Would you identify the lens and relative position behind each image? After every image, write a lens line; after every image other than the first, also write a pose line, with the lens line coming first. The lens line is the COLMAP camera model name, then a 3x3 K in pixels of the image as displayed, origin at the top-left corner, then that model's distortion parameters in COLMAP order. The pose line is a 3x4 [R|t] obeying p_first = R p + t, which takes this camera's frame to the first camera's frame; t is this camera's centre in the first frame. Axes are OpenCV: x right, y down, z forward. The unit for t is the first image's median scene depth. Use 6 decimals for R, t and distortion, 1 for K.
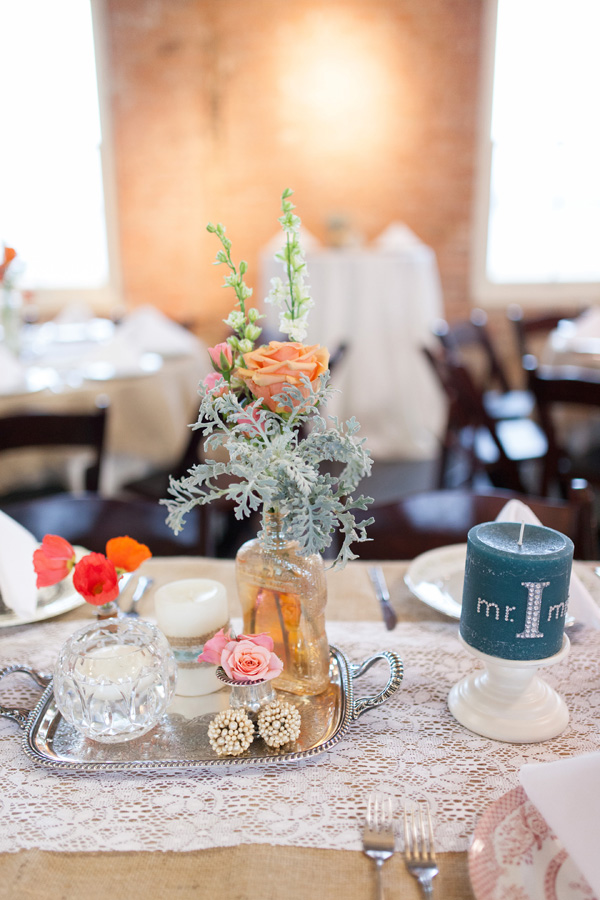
lens RADIAL K [[860.5, 0, 300.0], [0, 860.5, 450.0], [0, 0, 1]] dist [0.015205, -0.003735]
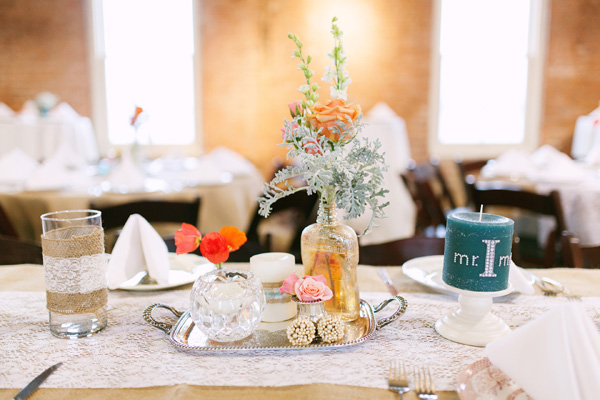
lens RADIAL K [[573.7, 0, 300.0], [0, 573.7, 200.0], [0, 0, 1]] dist [0.015205, -0.003735]
pose [[0.999739, 0.012186, -0.019316, -0.062950], [-0.014428, 0.992606, -0.120521, 0.208792], [0.017705, 0.120768, 0.992523, -0.081803]]
